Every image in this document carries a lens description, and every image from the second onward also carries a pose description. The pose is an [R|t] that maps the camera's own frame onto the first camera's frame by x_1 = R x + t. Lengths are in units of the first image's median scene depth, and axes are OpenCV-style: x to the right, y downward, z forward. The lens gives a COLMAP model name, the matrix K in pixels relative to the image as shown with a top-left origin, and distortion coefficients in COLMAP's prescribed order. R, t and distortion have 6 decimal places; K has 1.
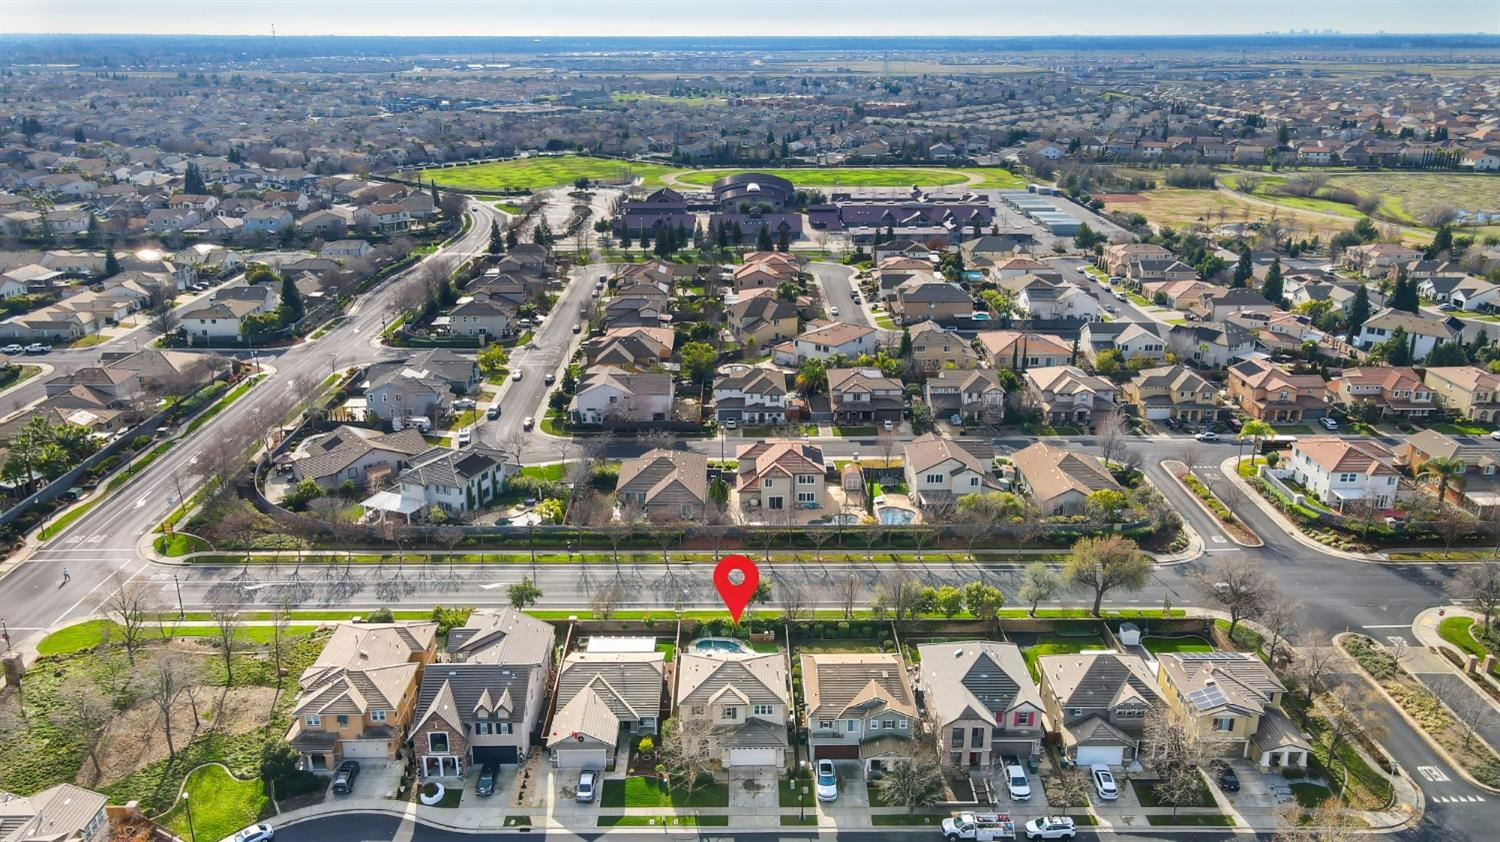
lens RADIAL K [[1099.4, 0, 739.5], [0, 1099.4, 417.7], [0, 0, 1]] dist [-0.004158, 0.048549]
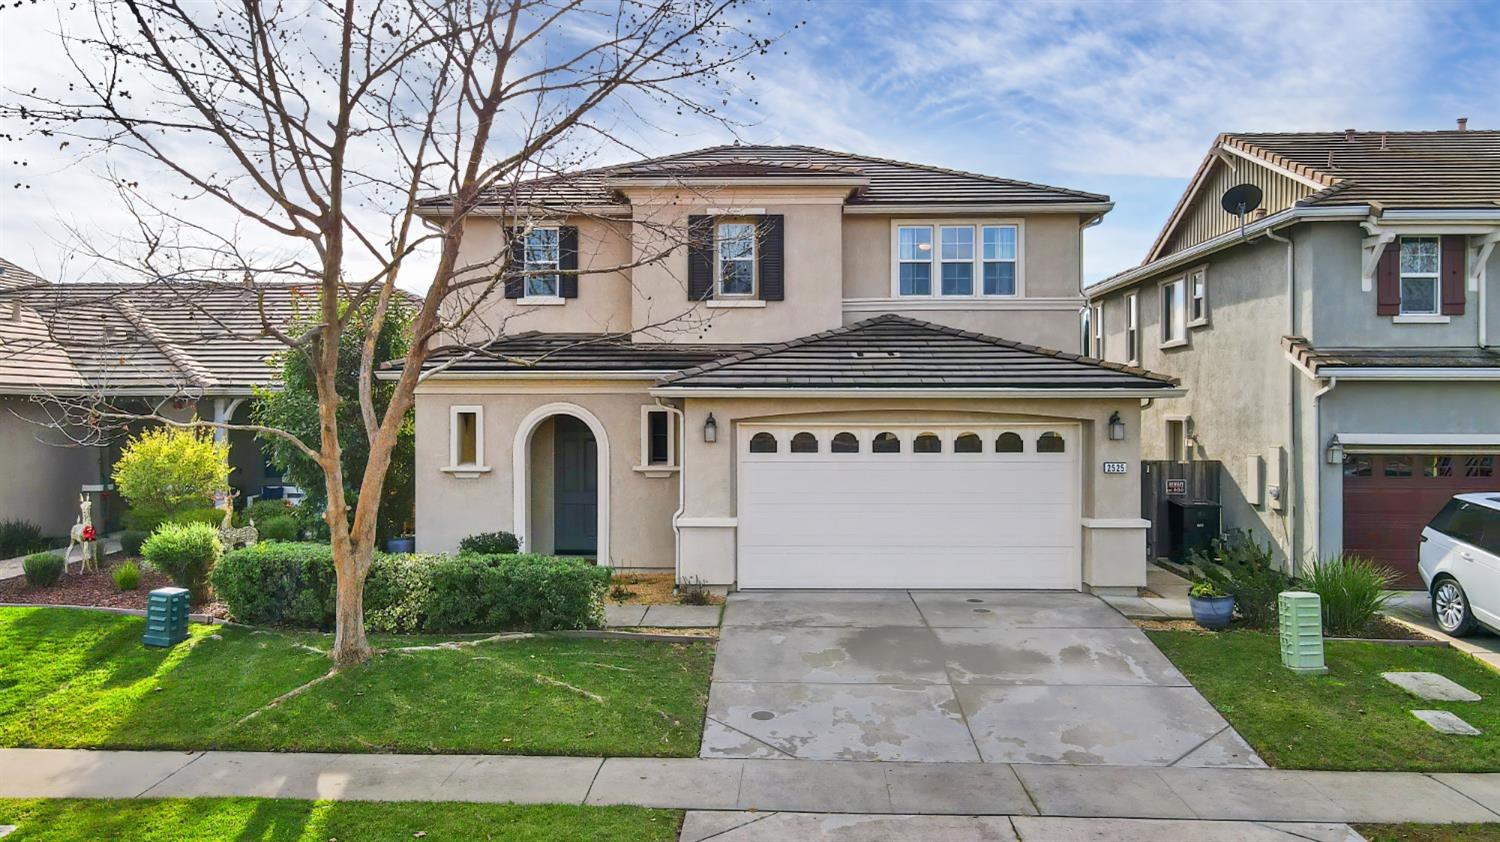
lens RADIAL K [[1099.4, 0, 739.5], [0, 1099.4, 417.7], [0, 0, 1]] dist [-0.004158, 0.048549]
pose [[0.999157, 0.003548, -0.040887, -0.002805], [-0.016700, 0.945194, -0.326082, 0.337327], [0.037490, 0.326490, 0.944457, 0.856454]]
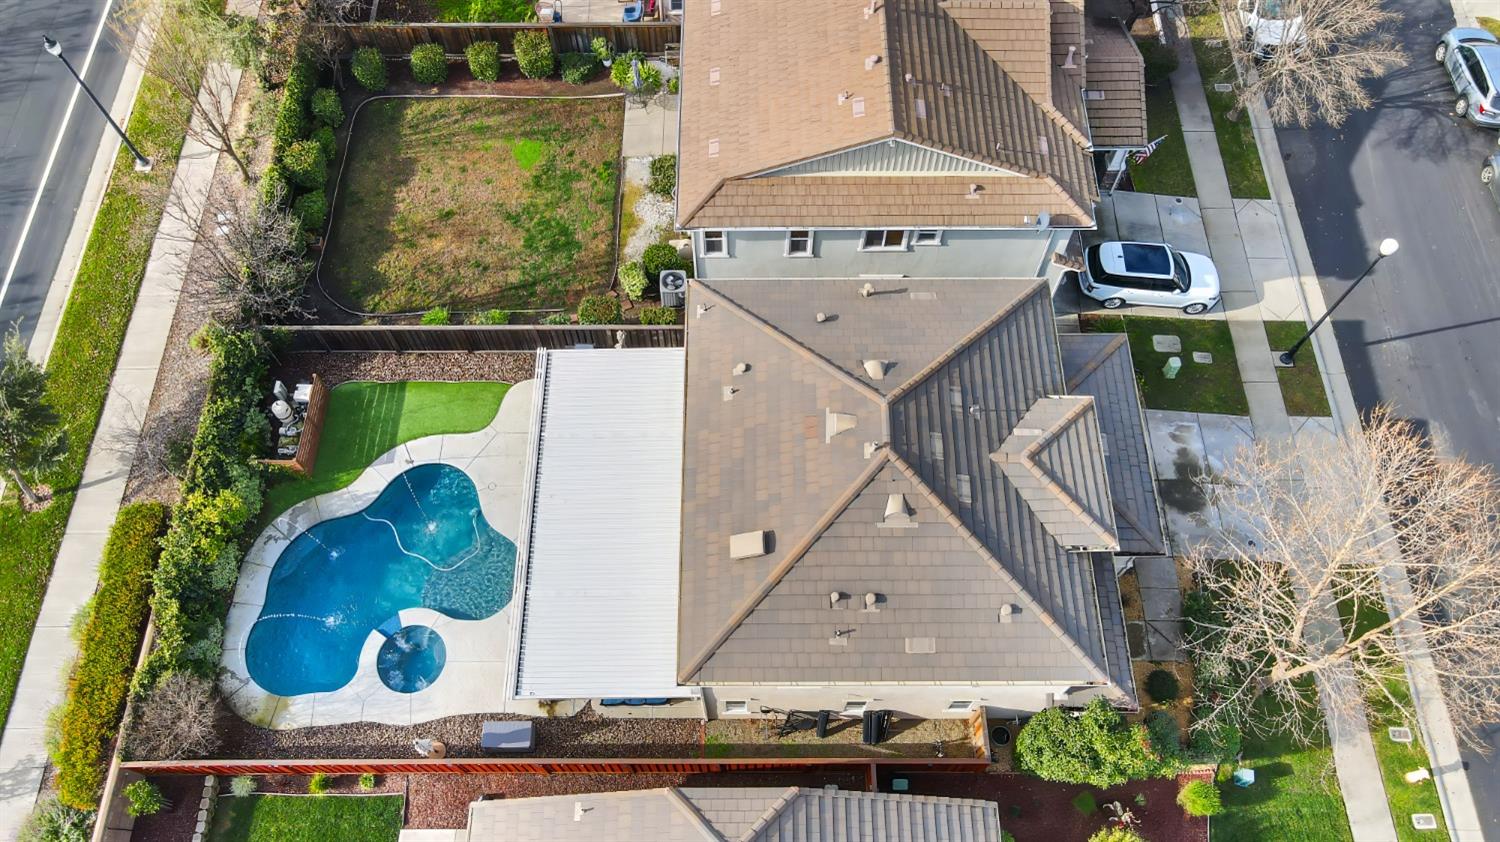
lens RADIAL K [[1099.4, 0, 739.5], [0, 1099.4, 417.7], [0, 0, 1]] dist [-0.004158, 0.048549]
pose [[0.001009, -0.886364, 0.462988, -0.111413], [0.328633, 0.437566, 0.836980, 0.024889], [-0.944457, 0.151309, 0.291730, 0.992045]]
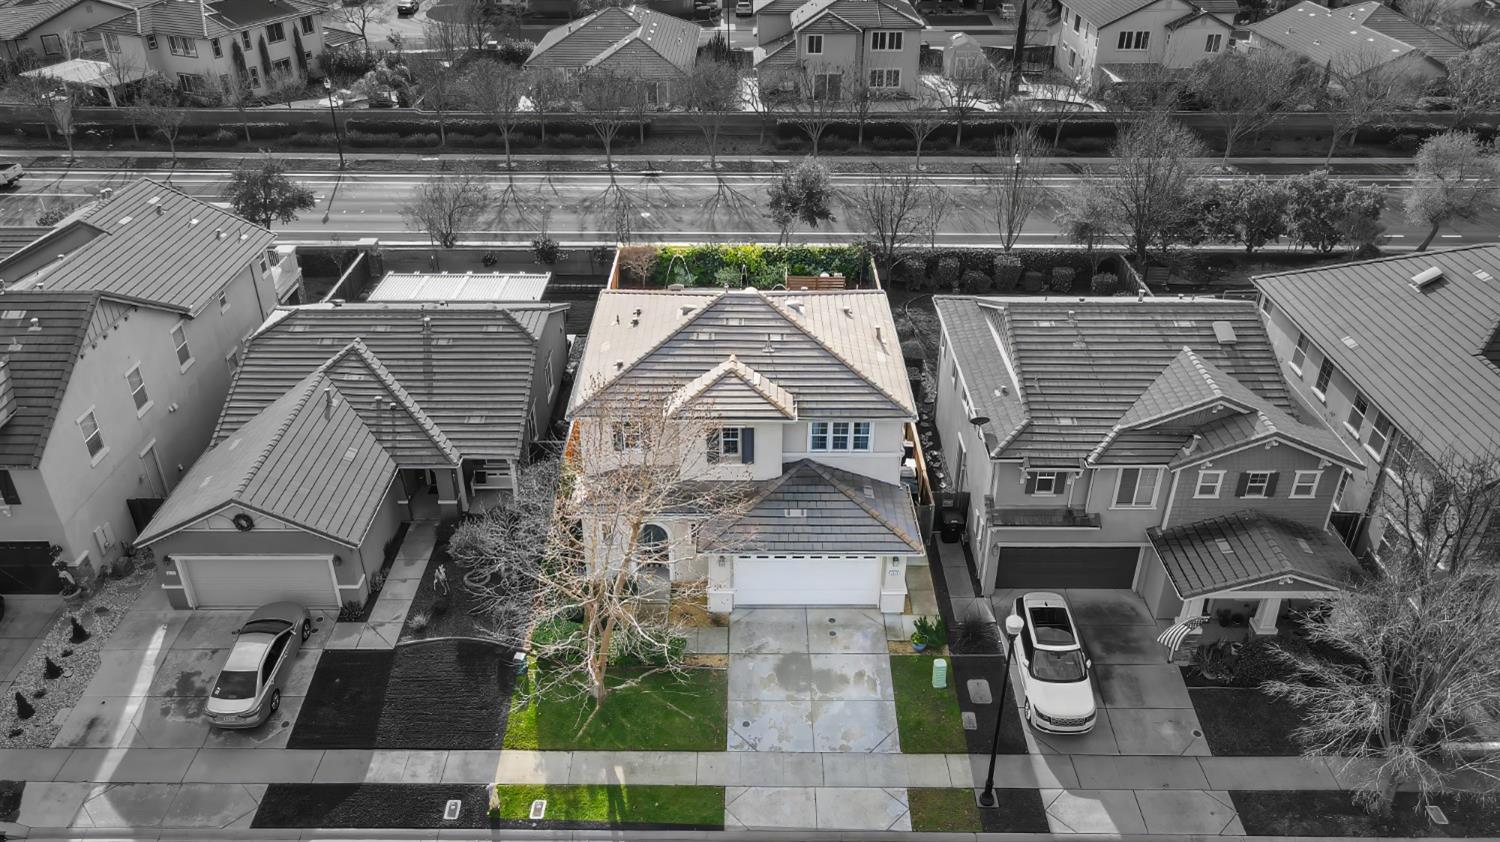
lens RADIAL K [[1099.4, 0, 739.5], [0, 1099.4, 417.7], [0, 0, 1]] dist [-0.004158, 0.048549]
pose [[0.999912, 0.006599, -0.011489, -0.003523], [-0.004191, 0.980146, 0.198233, 0.198288], [0.012569, -0.198168, 0.980088, 0.692948]]
